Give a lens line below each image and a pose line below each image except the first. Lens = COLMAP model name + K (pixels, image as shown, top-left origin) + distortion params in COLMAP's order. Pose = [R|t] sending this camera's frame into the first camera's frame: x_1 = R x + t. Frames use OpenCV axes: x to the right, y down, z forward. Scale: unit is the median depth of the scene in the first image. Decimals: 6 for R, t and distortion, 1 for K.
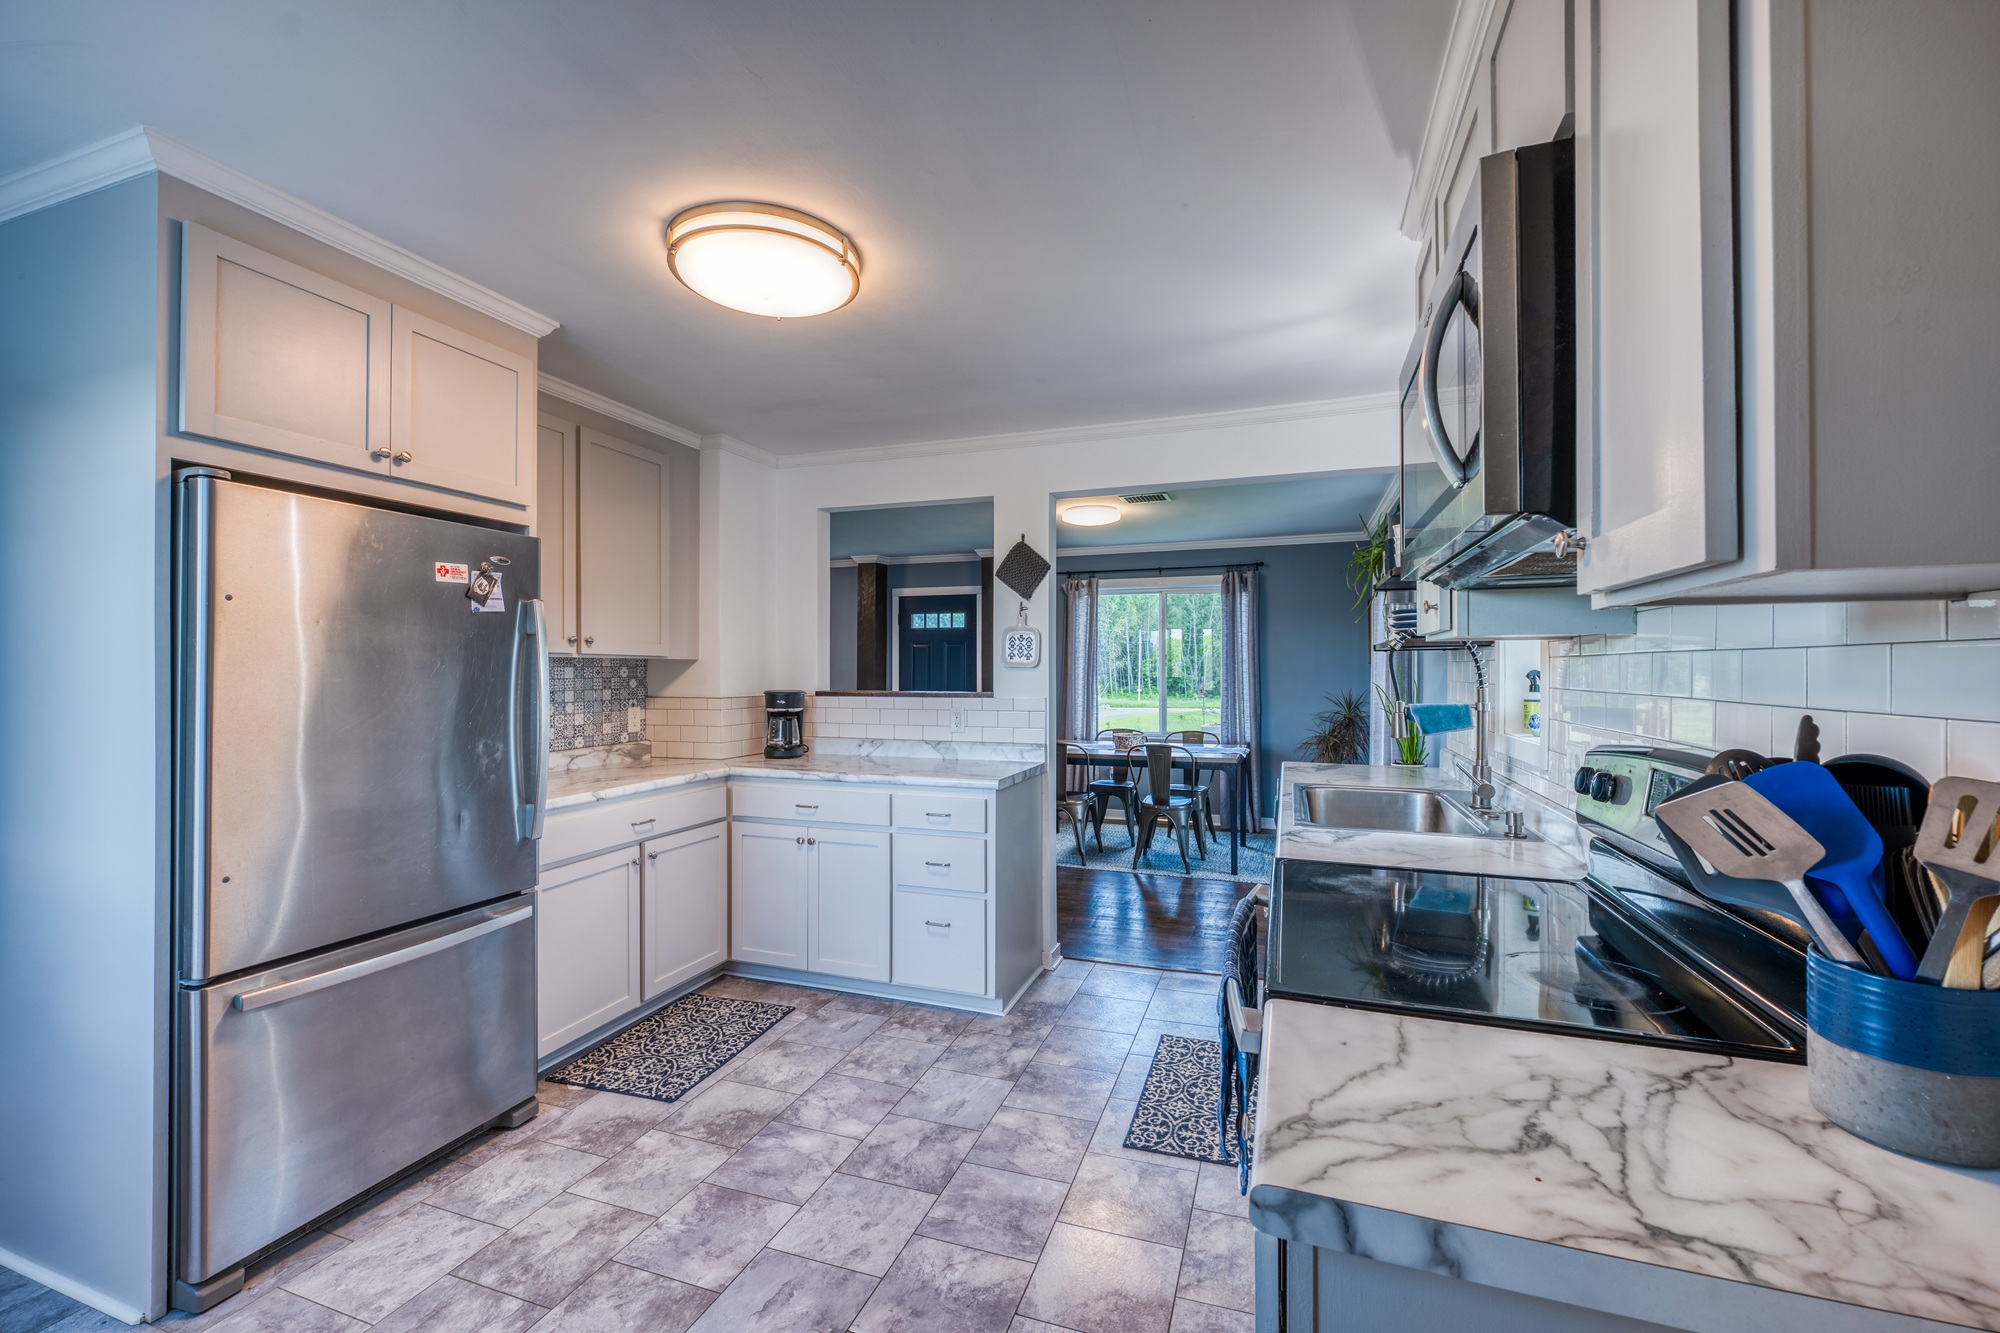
lens RADIAL K [[817.7, 0, 1003.5], [0, 817.7, 665.9], [0, 0, 1]] dist [0.001812, -0.001616]
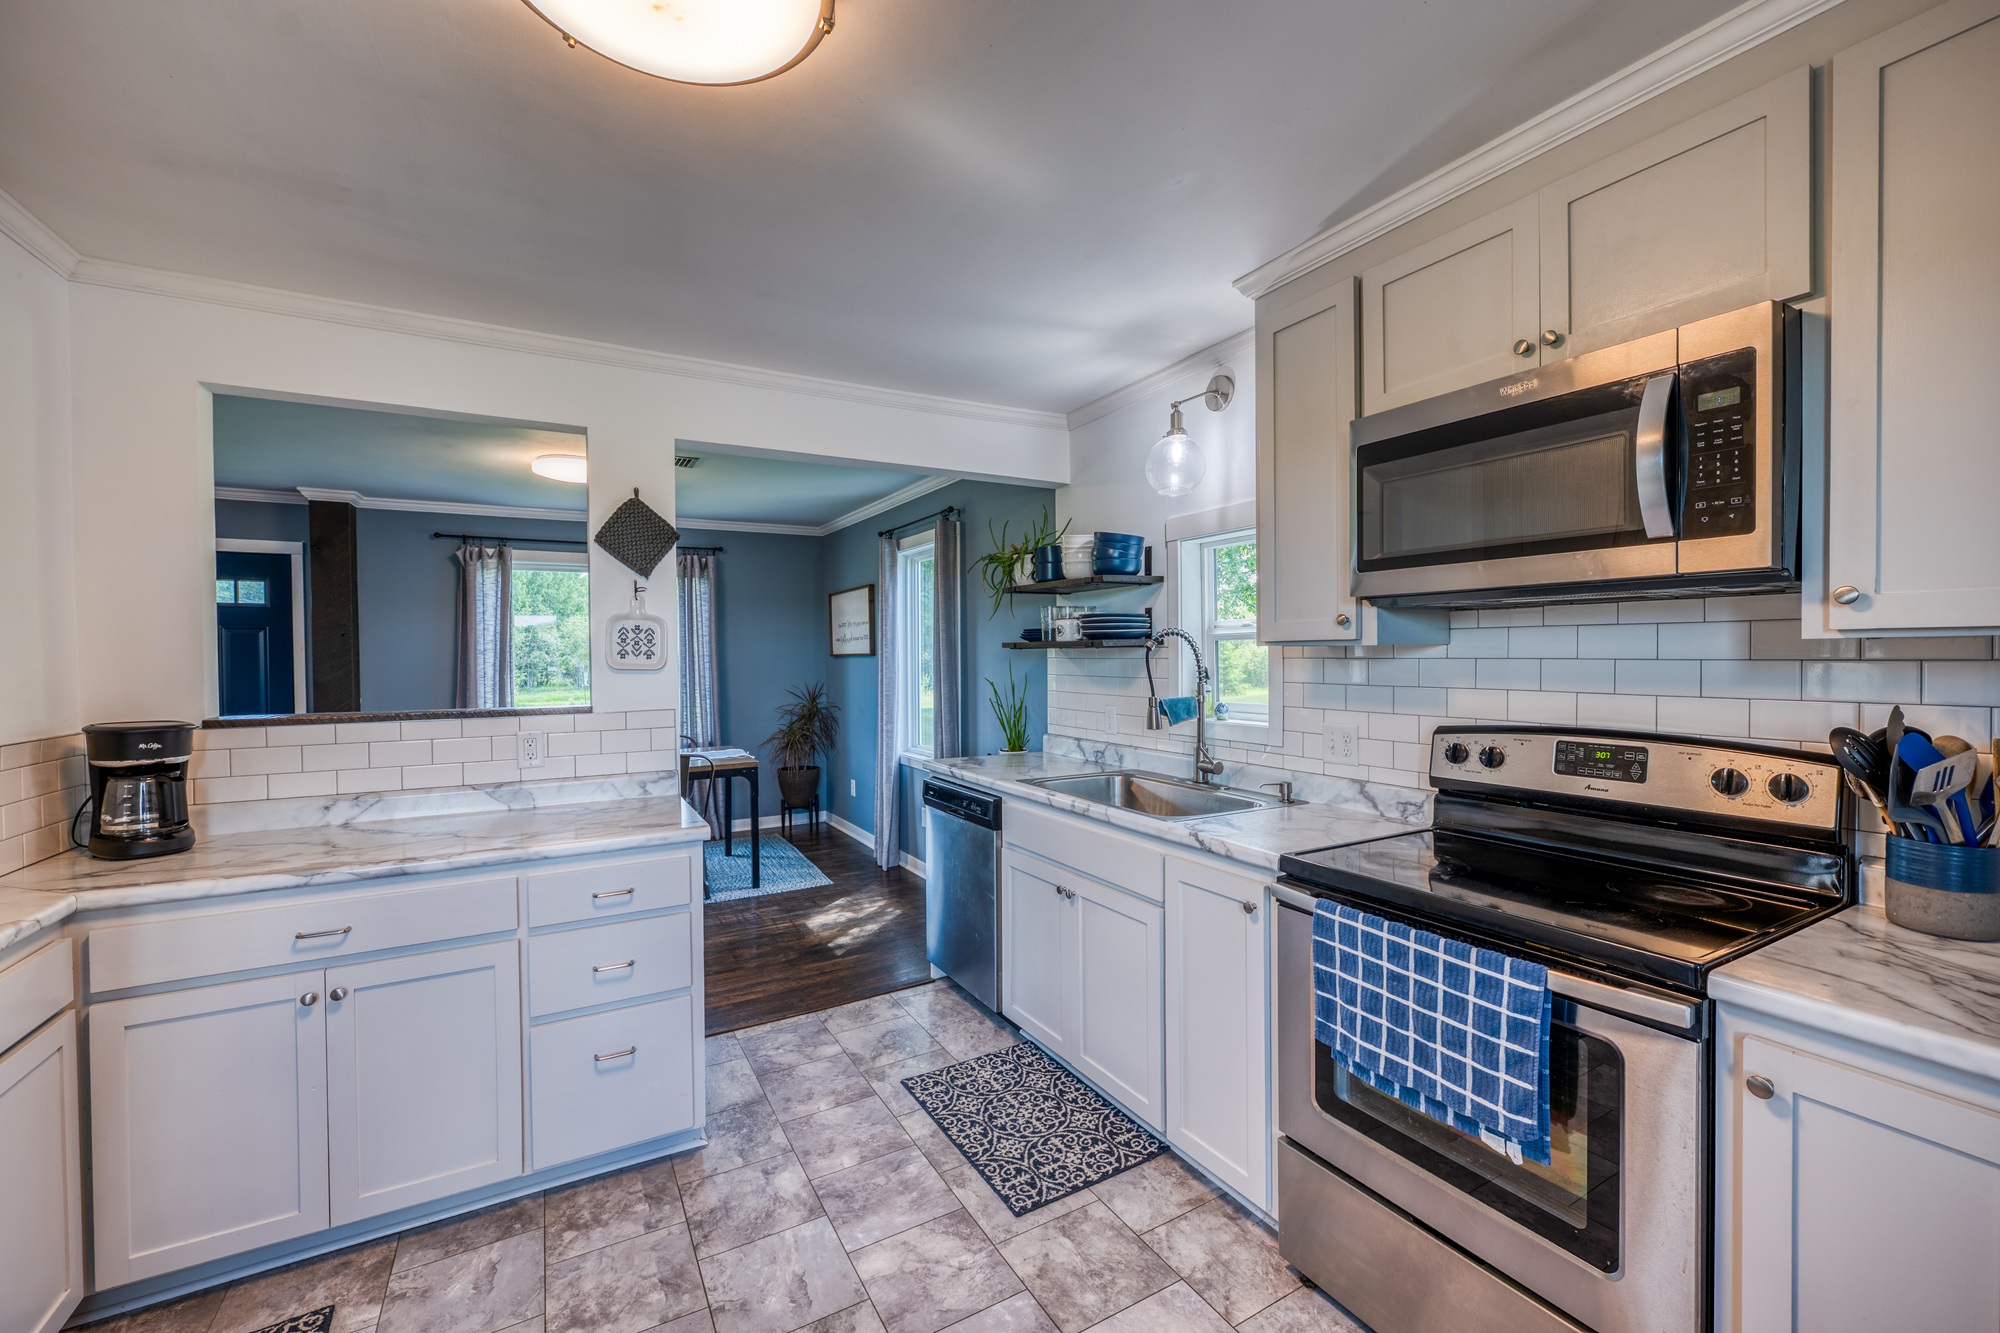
lens RADIAL K [[817.7, 0, 1005.5], [0, 817.7, 665.8], [0, 0, 1]] dist [0.001812, -0.001616]
pose [[0.655007, -0.017301, 0.755425, -0.377260], [0.005428, 0.999820, 0.018191, -0.015964], [-0.755604, -0.007815, 0.654982, 0.318757]]
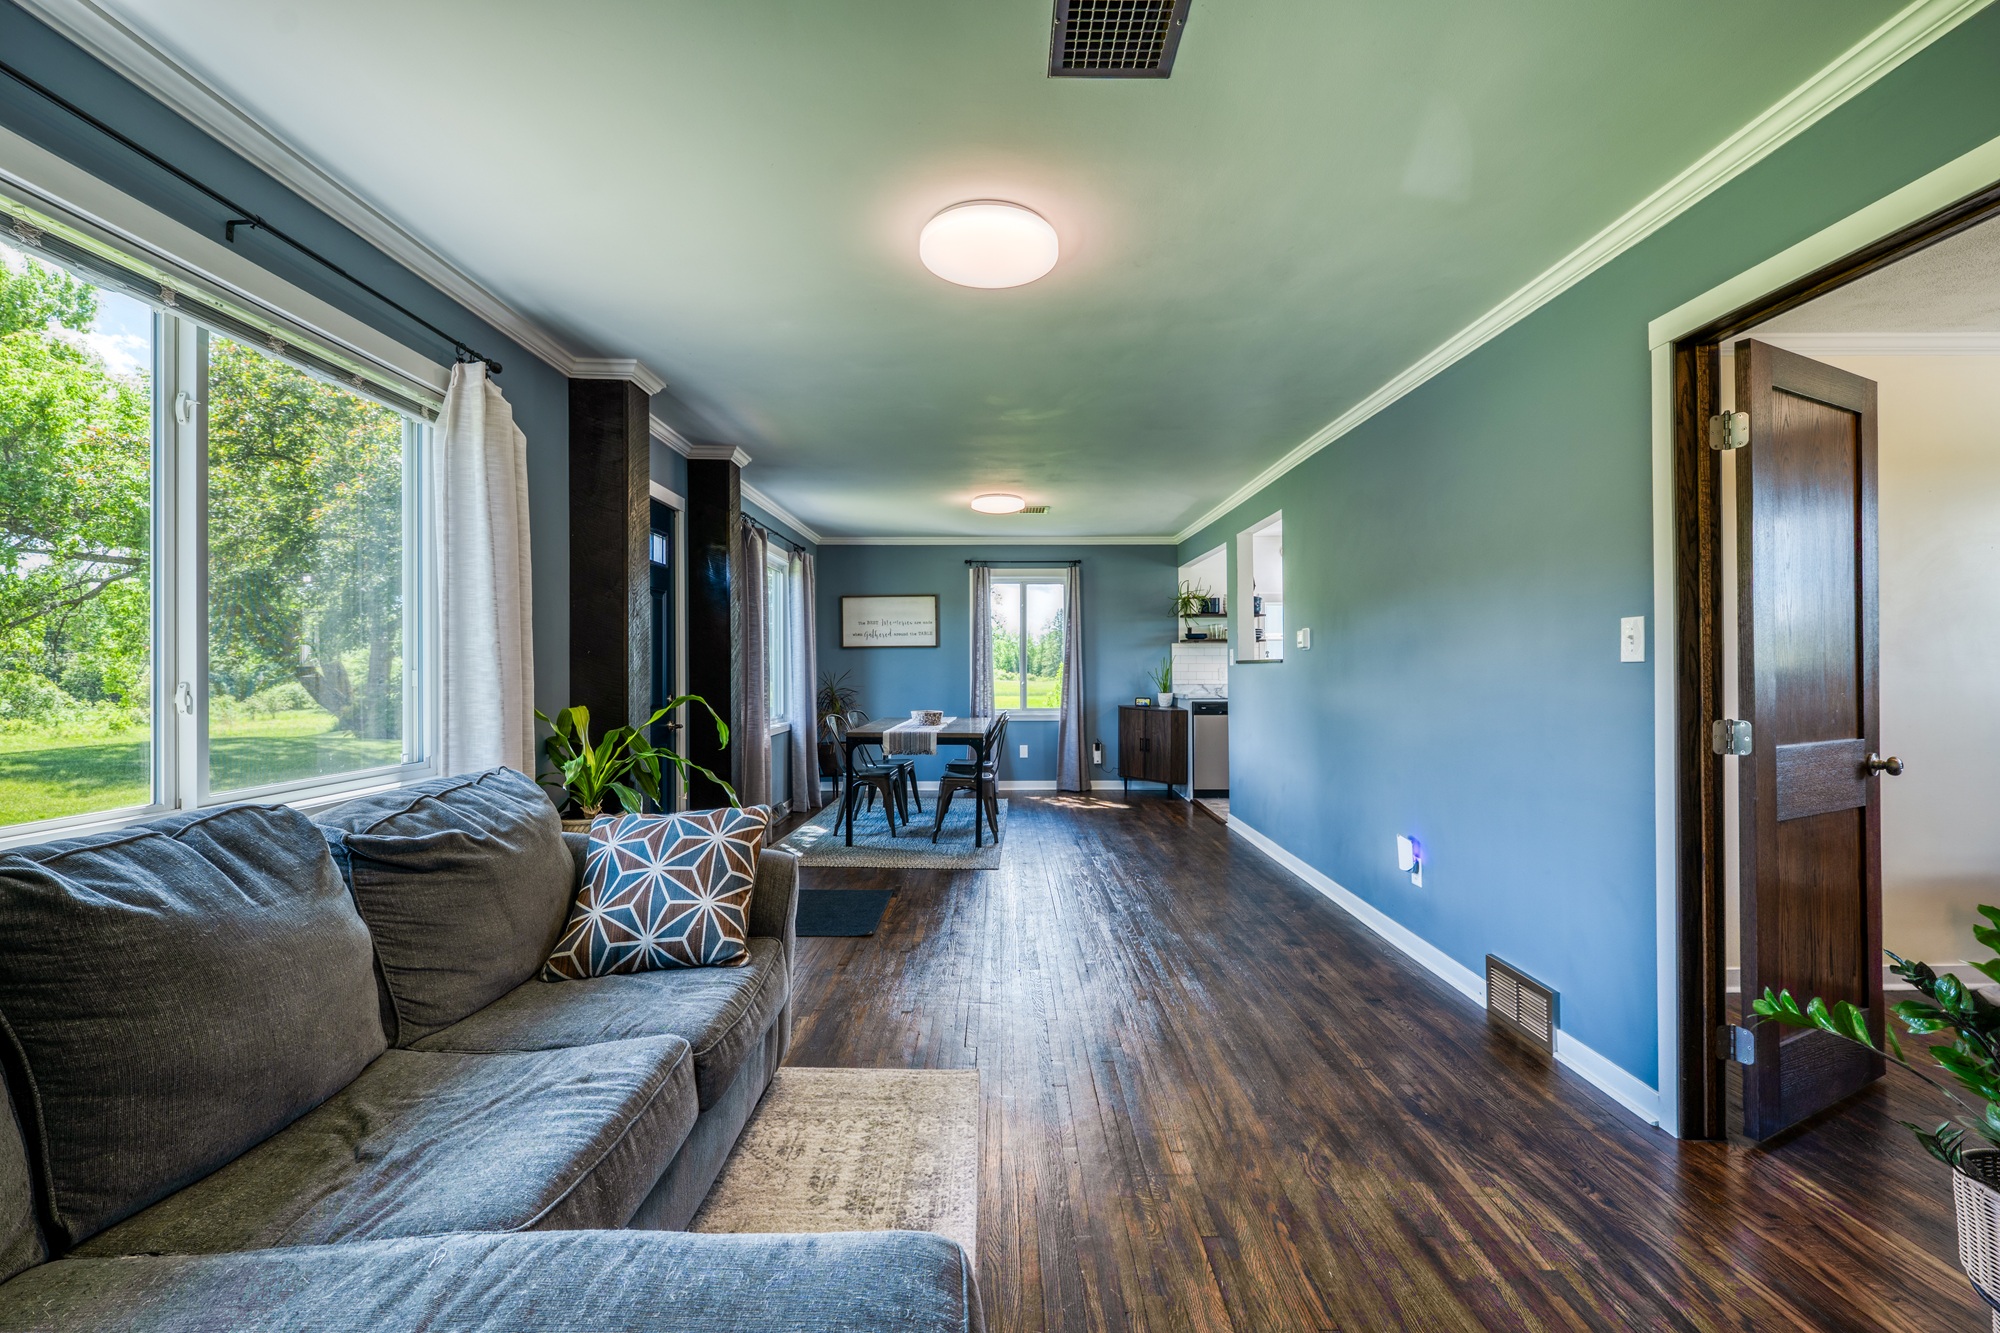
lens RADIAL K [[817.7, 0, 1007.6], [0, 817.7, 668.7], [0, 0, 1]] dist [0.001812, -0.001616]
pose [[-0.343526, 0.003378, 0.939137, -1.581252], [0.001493, 0.999994, -0.003050, 0.065435], [-0.939142, 0.000355, -0.343529, 2.381807]]
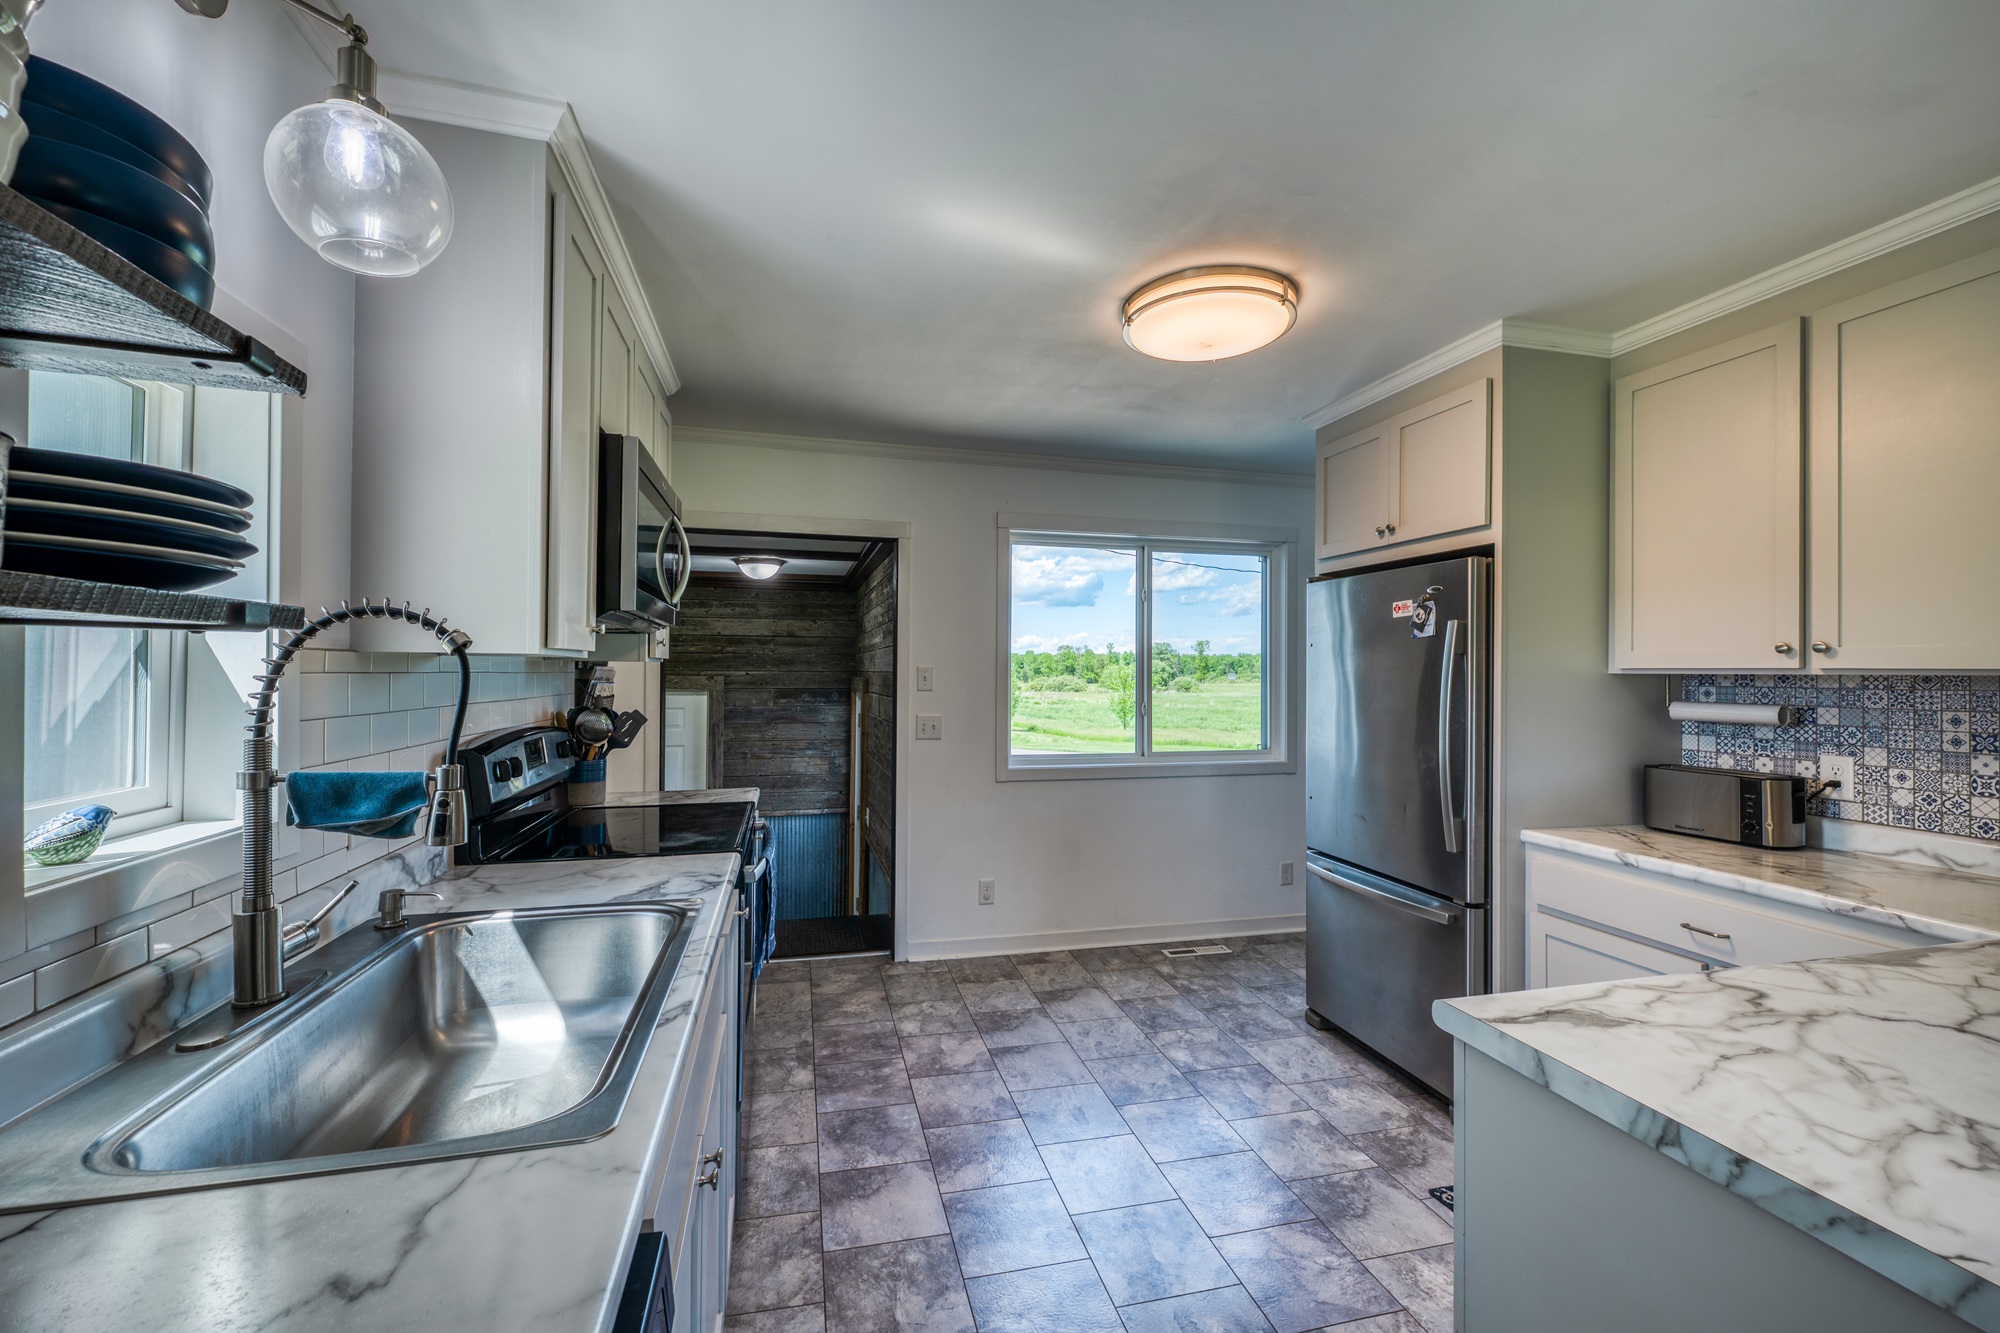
lens RADIAL K [[817.7, 0, 1000.4], [0, 817.7, 668.0], [0, 0, 1]] dist [0.001812, -0.001616]
pose [[-0.833372, -0.008637, -0.552645, 0.364115], [-0.004468, 0.999950, -0.008891, -0.006912], [0.552694, -0.004940, -0.833369, 1.186327]]
